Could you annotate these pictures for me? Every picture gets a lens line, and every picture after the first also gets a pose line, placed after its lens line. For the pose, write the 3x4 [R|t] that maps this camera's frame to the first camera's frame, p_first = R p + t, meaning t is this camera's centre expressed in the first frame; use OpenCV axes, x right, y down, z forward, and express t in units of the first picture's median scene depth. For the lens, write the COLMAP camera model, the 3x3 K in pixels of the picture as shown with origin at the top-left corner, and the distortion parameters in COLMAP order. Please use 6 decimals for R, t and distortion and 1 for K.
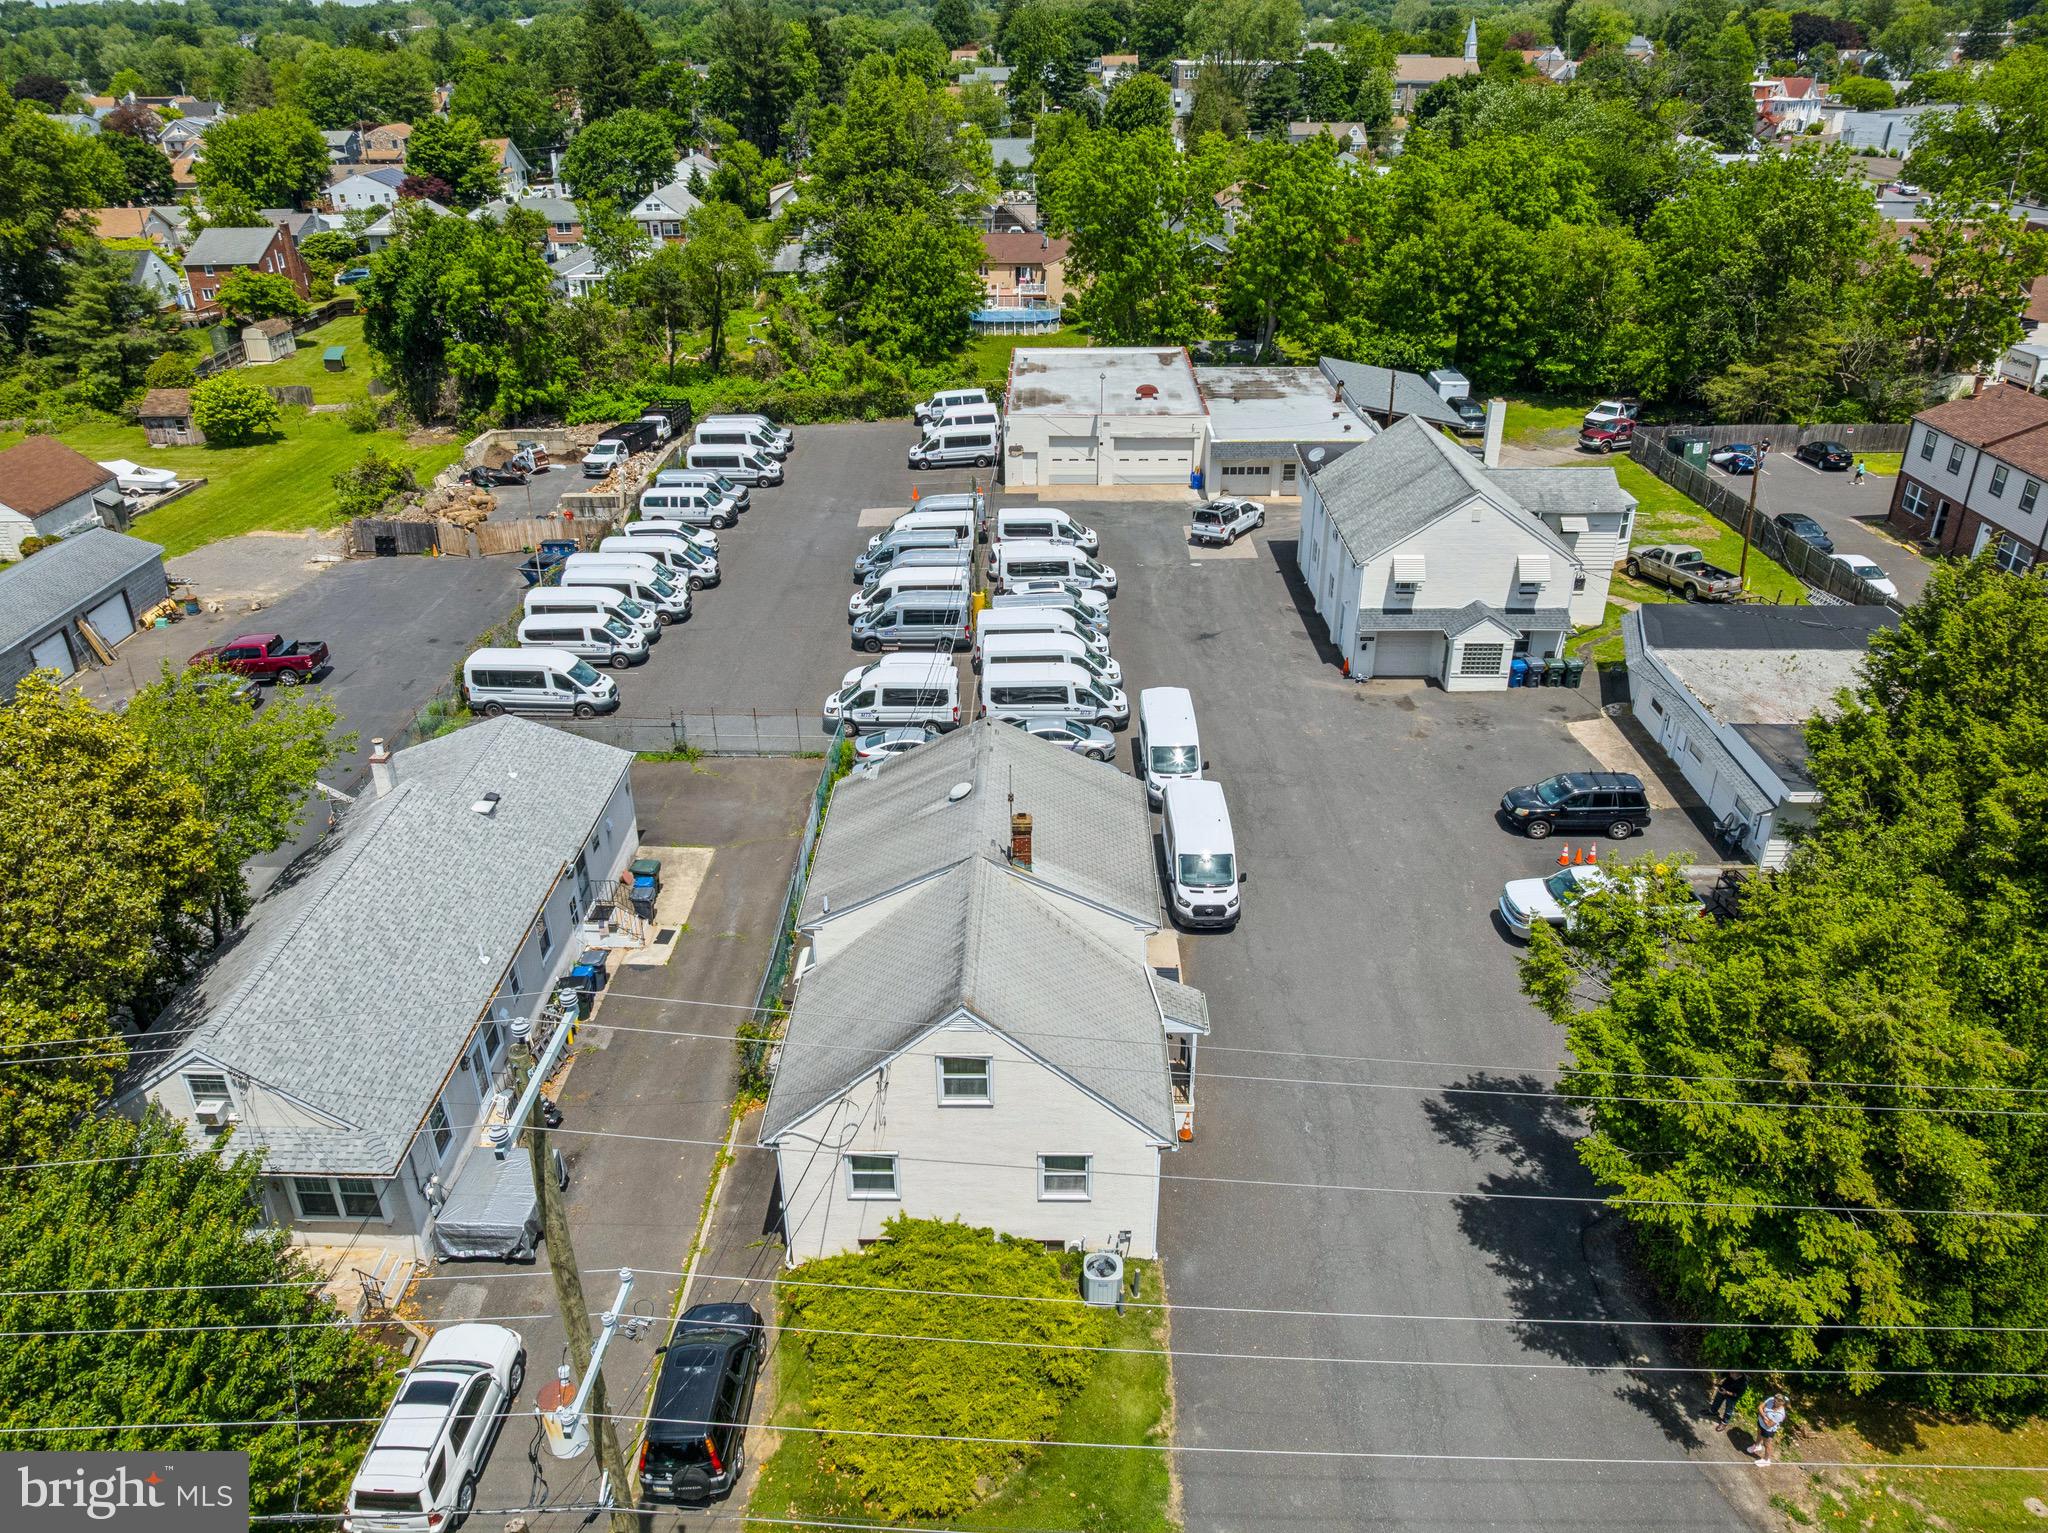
lens RADIAL K [[1439.4, 0, 1026.0], [0, 1439.4, 746.3], [0, 0, 1]] dist [-0.038746, 0.004314]
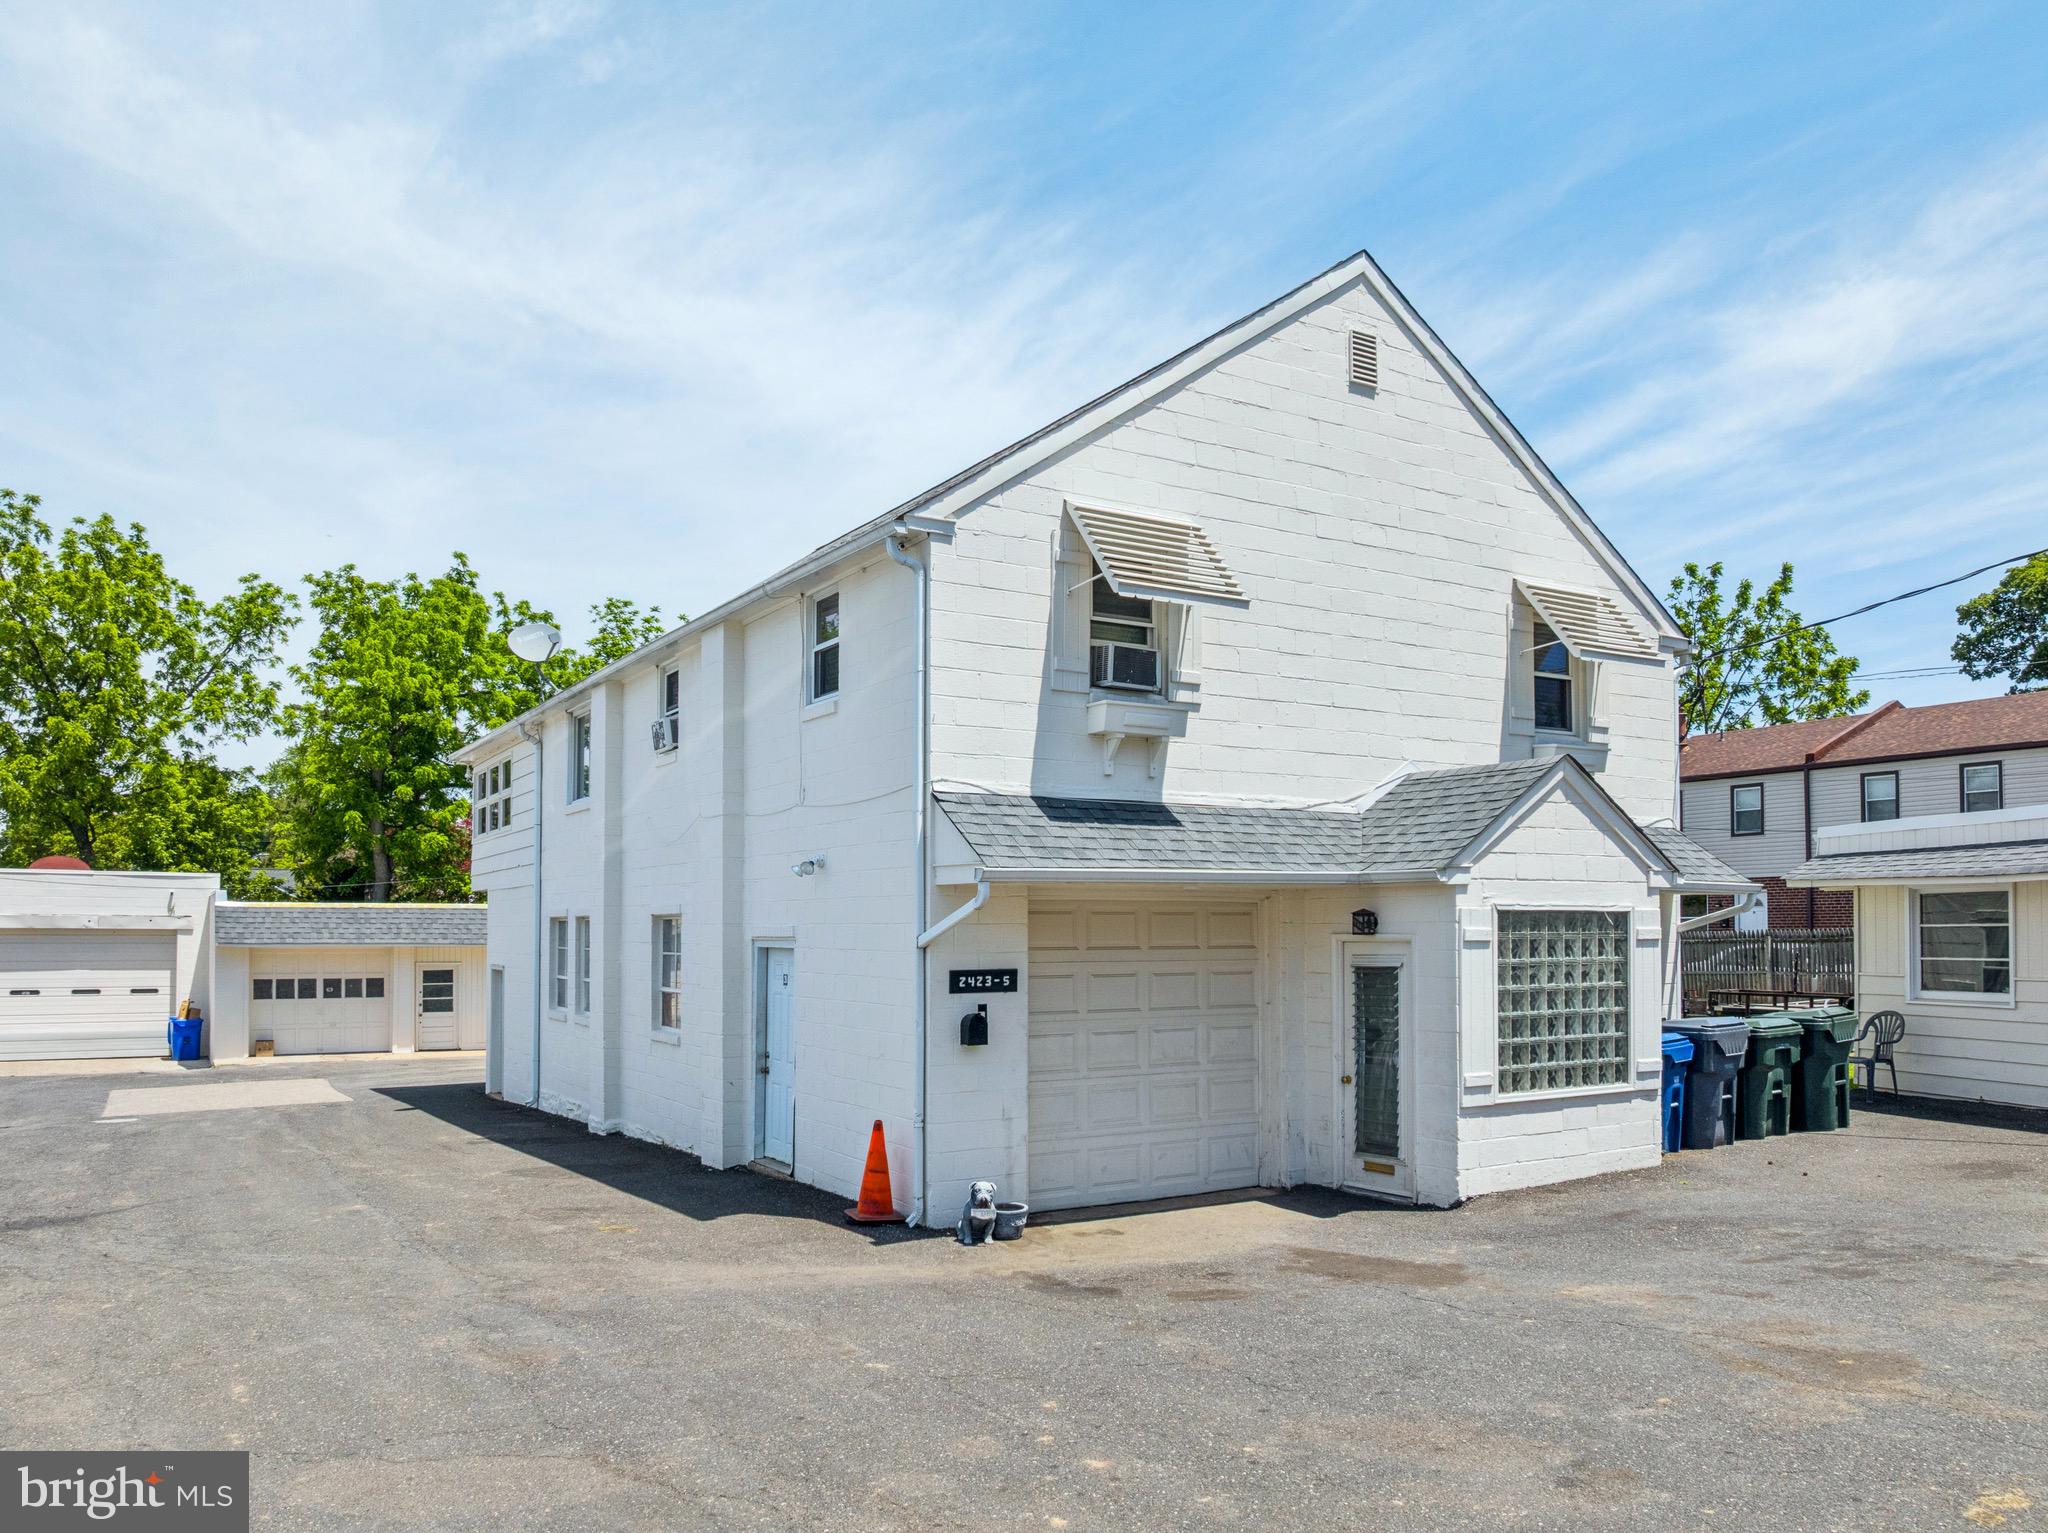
lens RADIAL K [[1495.4, 0, 1012.2], [0, 1495.4, 897.1], [0, 0, 1]] dist [-0.027452, -0.003923]
pose [[0.851338, 0.024992, 0.524023, 0.131645], [0.229730, 0.880244, -0.415205, -0.006517], [-0.471644, 0.473863, 0.743643, 0.780926]]
